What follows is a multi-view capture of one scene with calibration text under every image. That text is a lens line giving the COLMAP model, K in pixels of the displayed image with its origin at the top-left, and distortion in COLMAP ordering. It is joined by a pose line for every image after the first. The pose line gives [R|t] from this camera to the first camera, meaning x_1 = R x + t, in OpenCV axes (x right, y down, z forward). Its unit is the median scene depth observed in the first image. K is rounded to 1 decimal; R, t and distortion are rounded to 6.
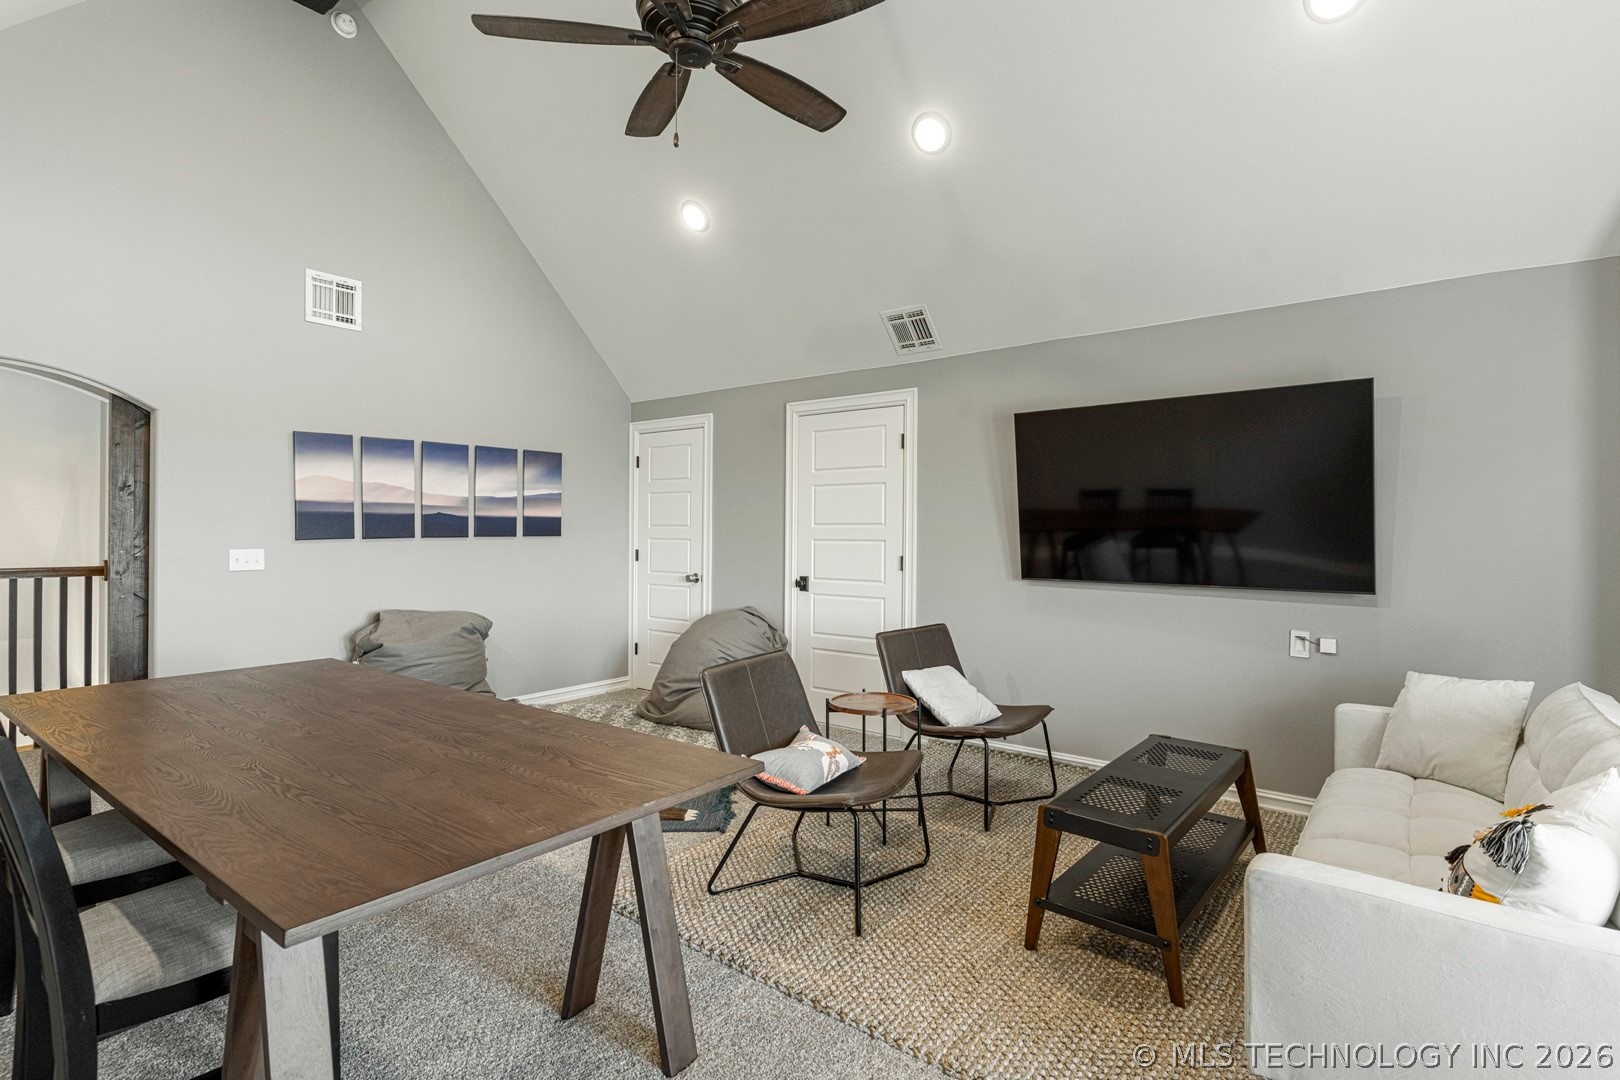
lens RADIAL K [[766.6, 0, 806.6], [0, 766.6, 543.7], [0, 0, 1]] dist [0.000121, 0.000630]
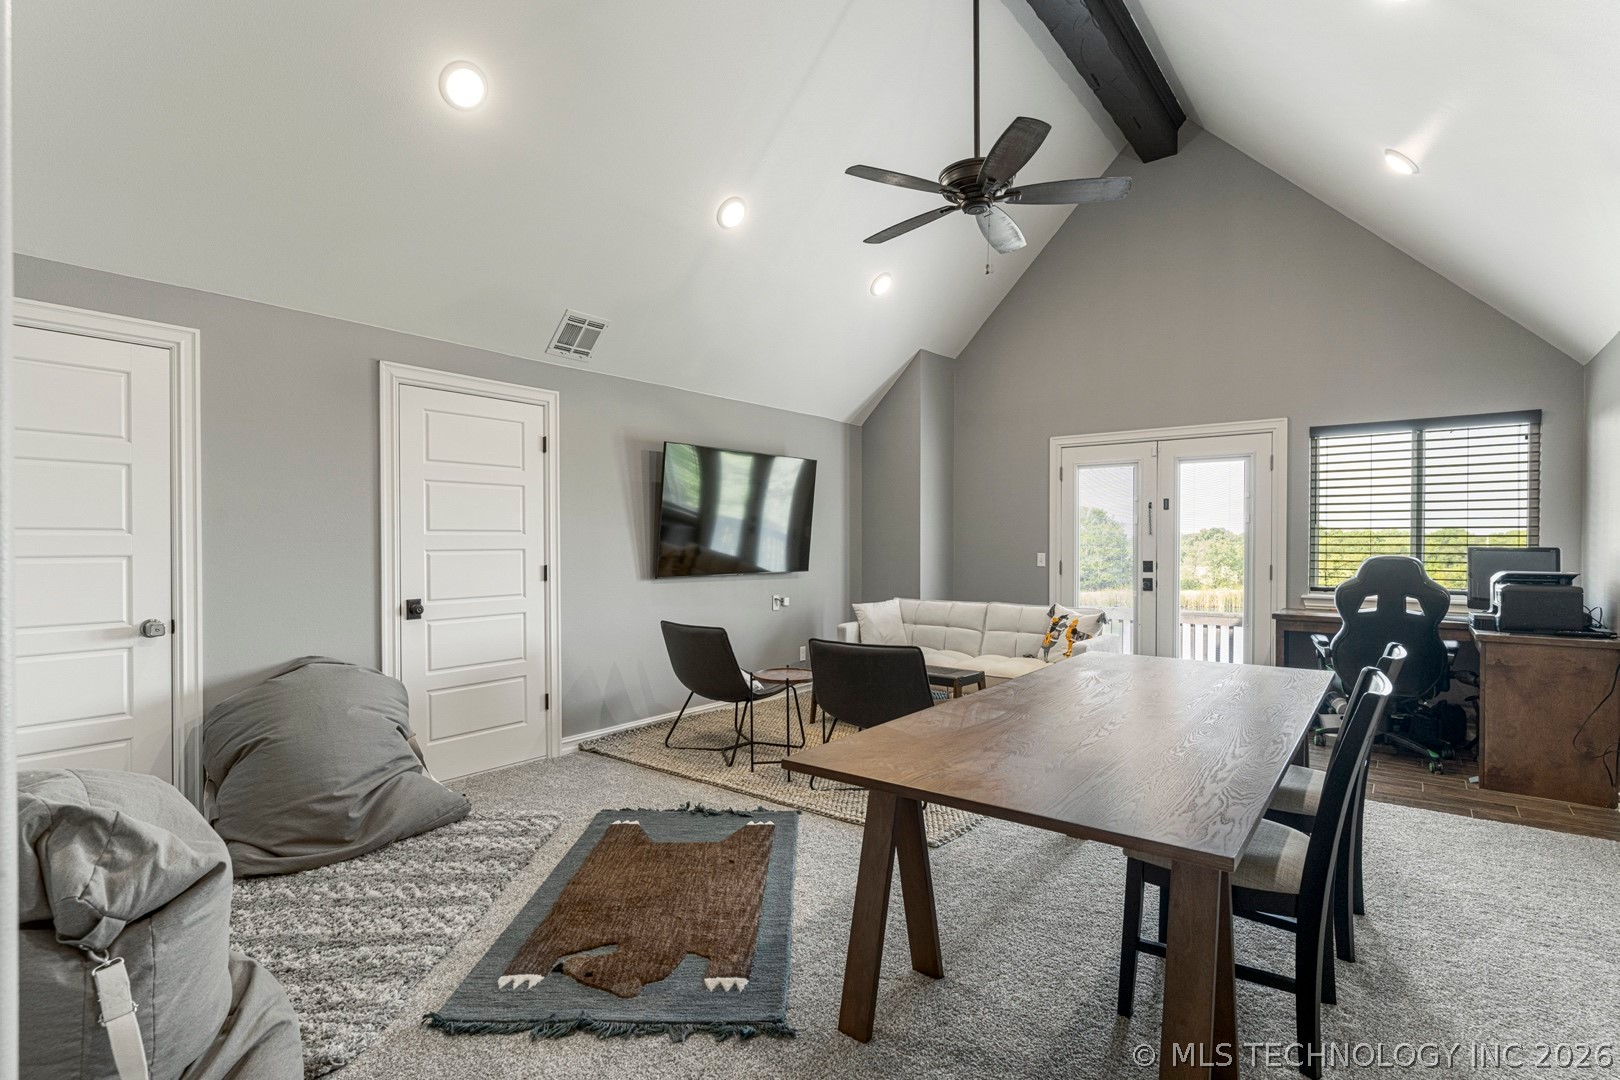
lens RADIAL K [[766.6, 0, 806.6], [0, 766.6, 543.7], [0, 0, 1]] dist [0.000121, 0.000630]
pose [[0.026711, -0.014785, 0.999534, -0.812475], [0.006456, 0.999872, 0.014617, -0.022298], [-0.999622, 0.006063, 0.026803, 0.649629]]
